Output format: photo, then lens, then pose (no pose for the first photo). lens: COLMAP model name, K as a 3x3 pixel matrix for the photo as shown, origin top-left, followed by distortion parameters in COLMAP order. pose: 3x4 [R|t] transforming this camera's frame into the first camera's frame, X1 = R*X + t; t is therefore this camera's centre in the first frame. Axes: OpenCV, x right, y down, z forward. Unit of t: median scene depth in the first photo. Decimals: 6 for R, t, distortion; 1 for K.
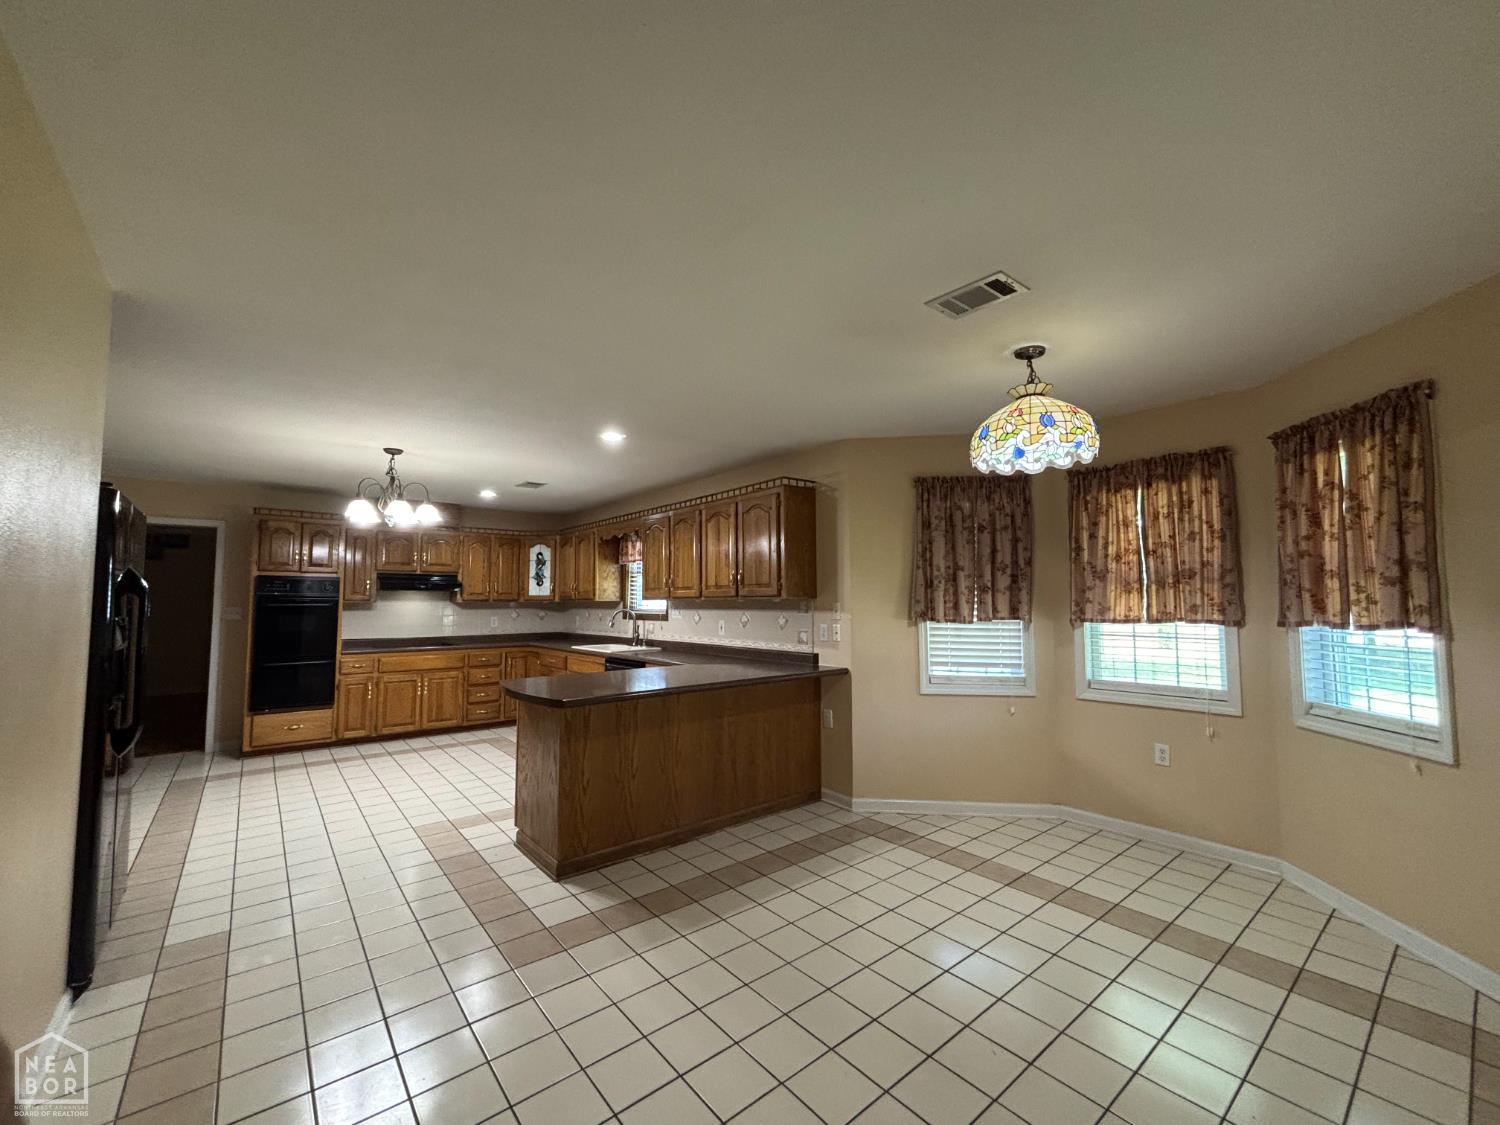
lens RADIAL K [[606.6, 0, 750.0], [0, 606.6, 562.5], [0, 0, 1]] dist [-0.006336, 0.000199]
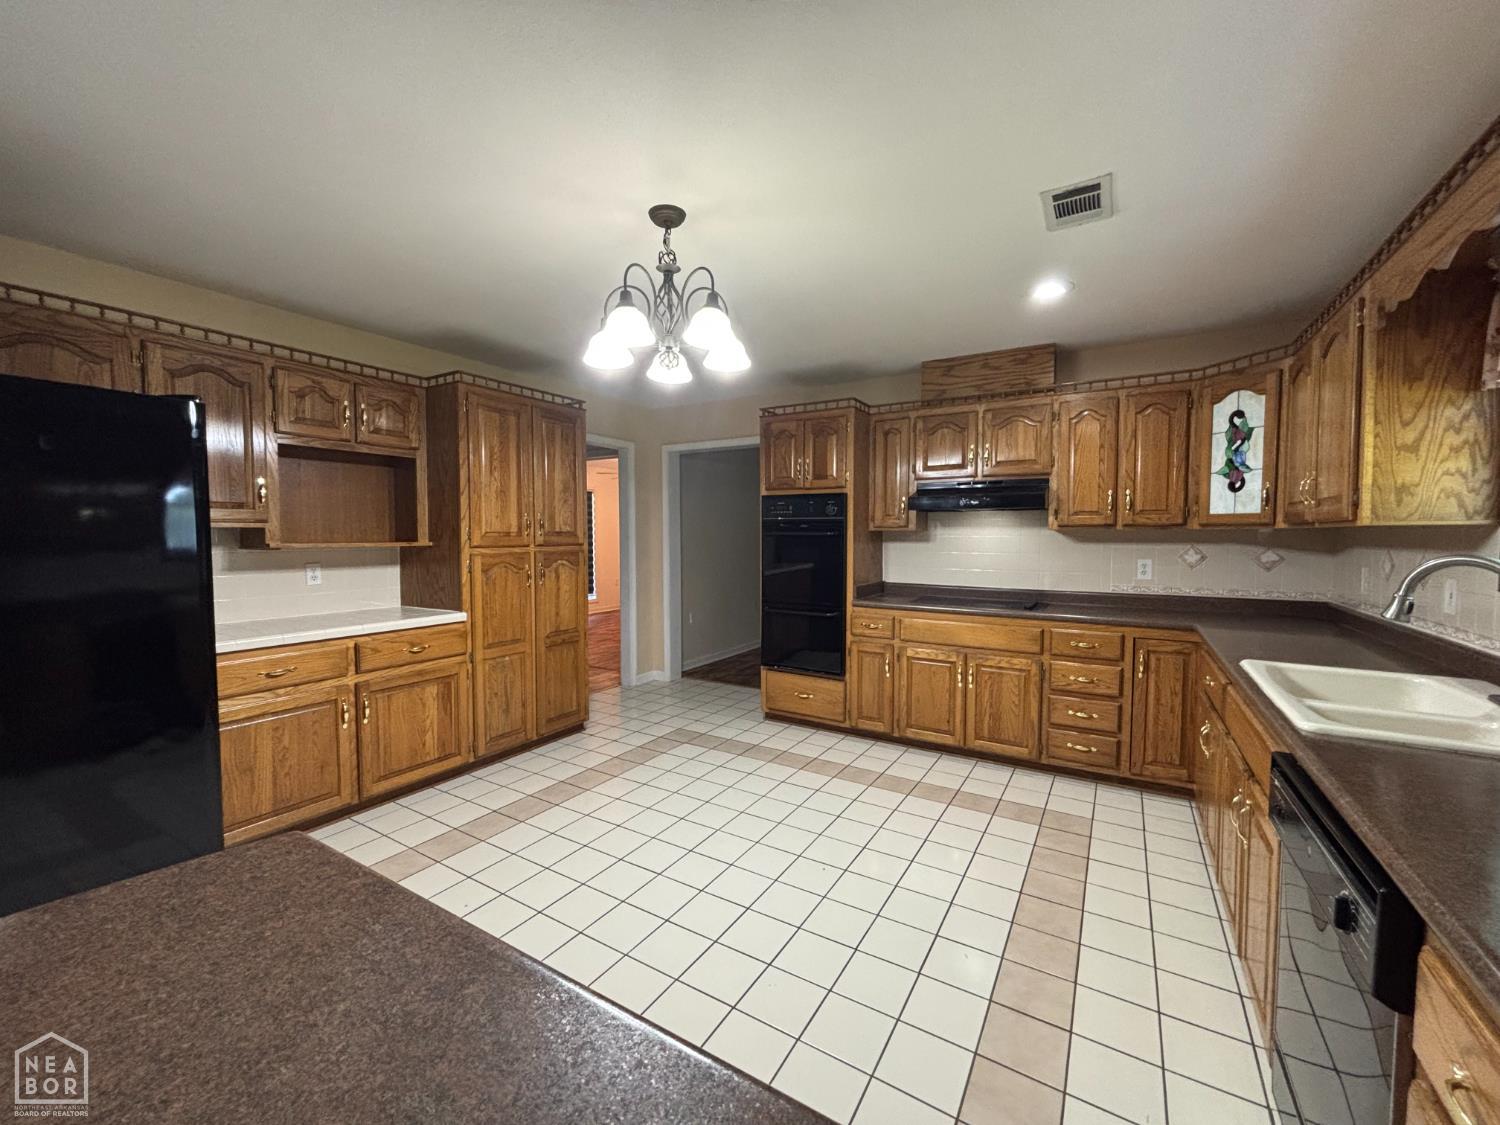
lens RADIAL K [[606.6, 0, 750.0], [0, 606.6, 562.5], [0, 0, 1]] dist [-0.006336, 0.000199]
pose [[0.325052, 0.049183, -0.944416, -0.067895], [0.059967, 0.995565, 0.072486, 0.044232], [0.943793, -0.080195, 0.320661, 0.642284]]
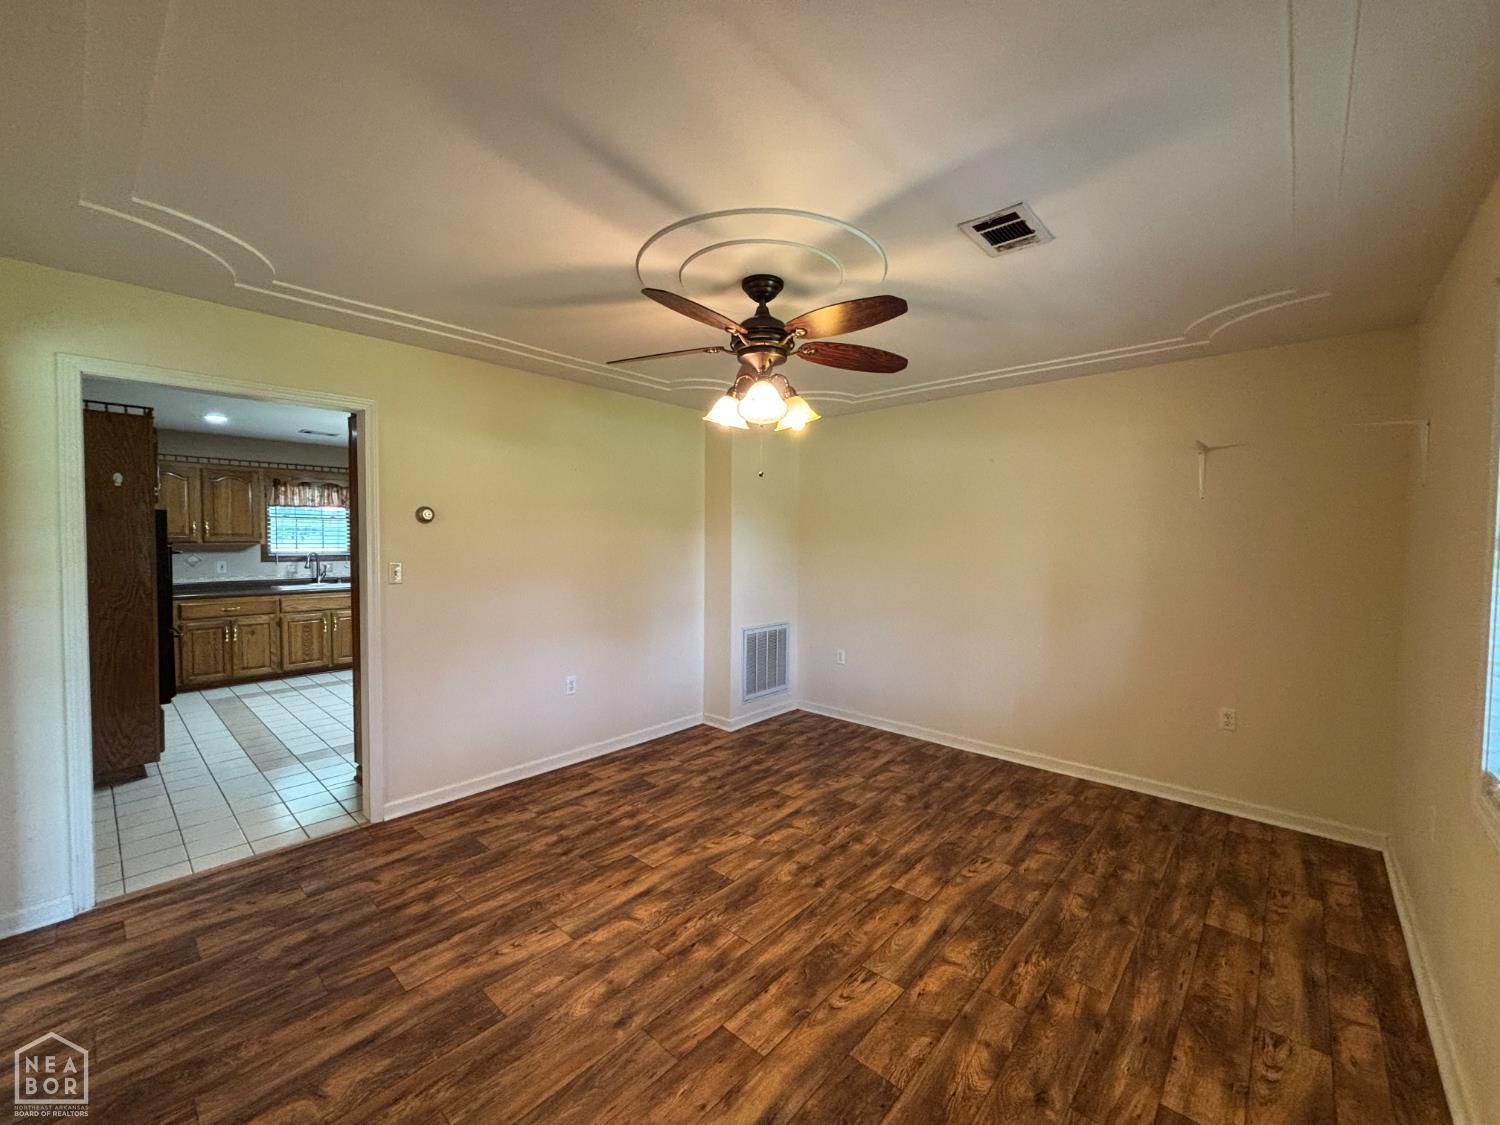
lens RADIAL K [[606.6, 0, 750.0], [0, 606.6, 562.5], [0, 0, 1]] dist [-0.006336, 0.000199]
pose [[-0.146872, -0.035503, 0.988518, -1.428488], [-0.071641, 0.997113, 0.025167, 0.012138], [-0.986558, -0.067122, -0.148992, 0.379608]]
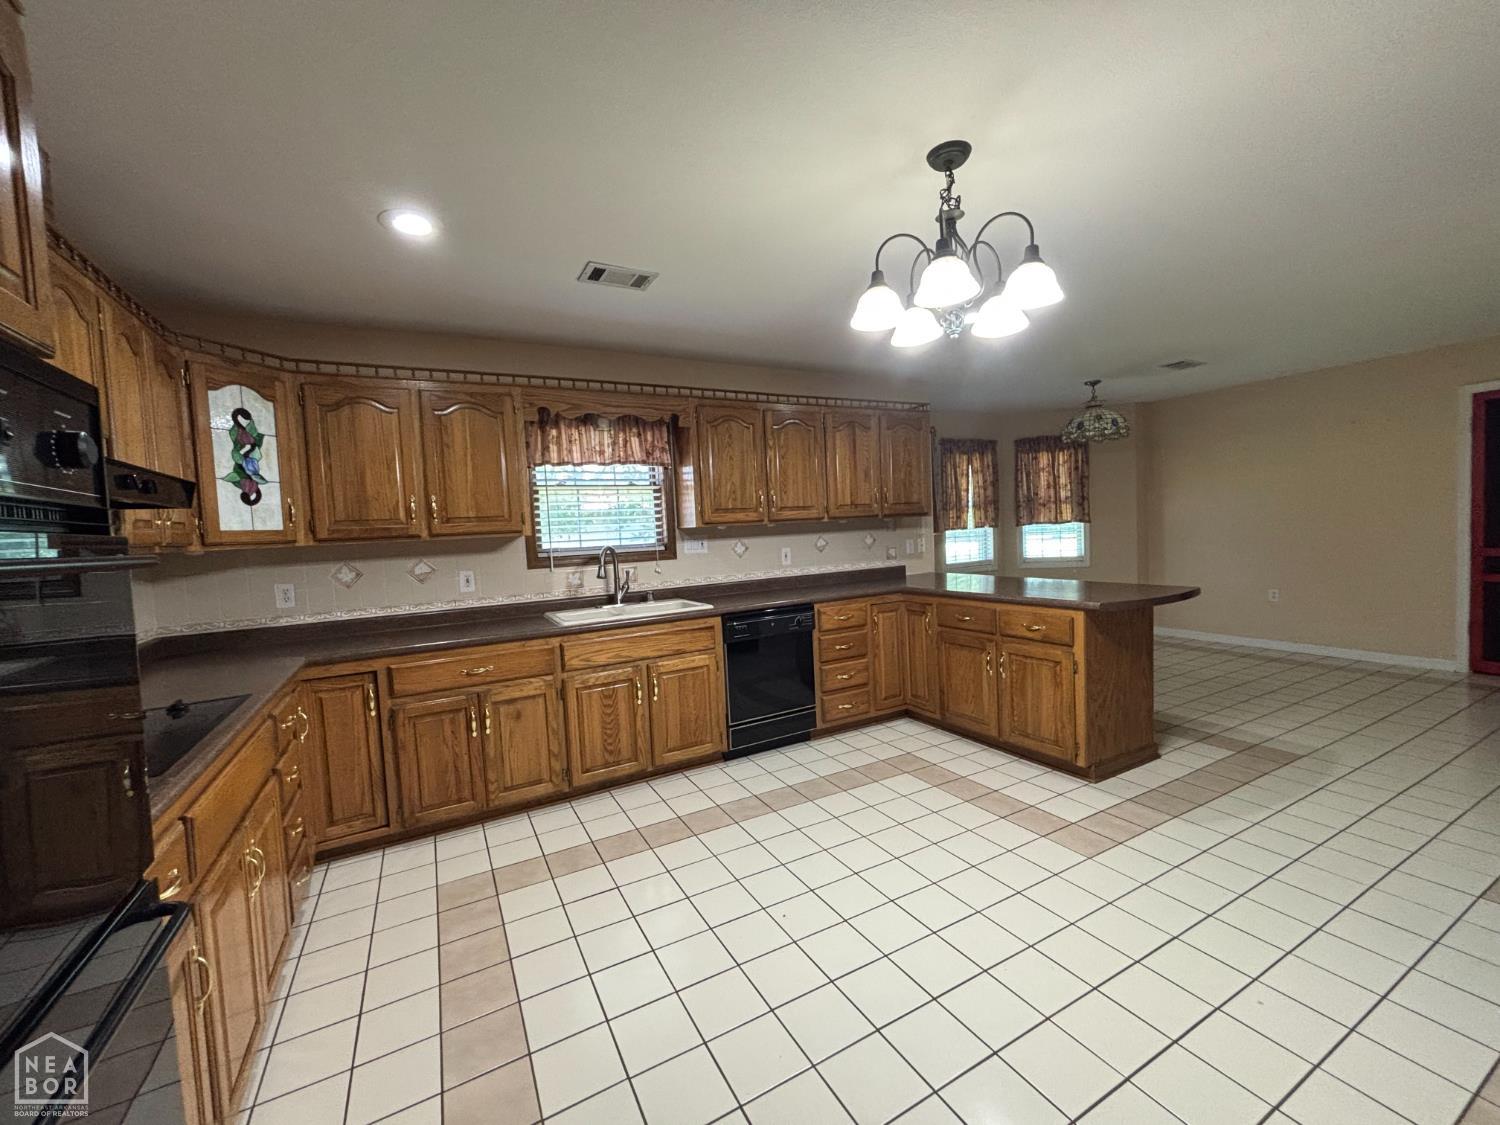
lens RADIAL K [[606.6, 0, 750.0], [0, 606.6, 562.5], [0, 0, 1]] dist [-0.006336, 0.000199]
pose [[0.194661, -0.060256, 0.979018, -0.759258], [-0.016359, 0.997773, 0.064663, 0.053526], [-0.980734, -0.028603, 0.193241, 0.759562]]
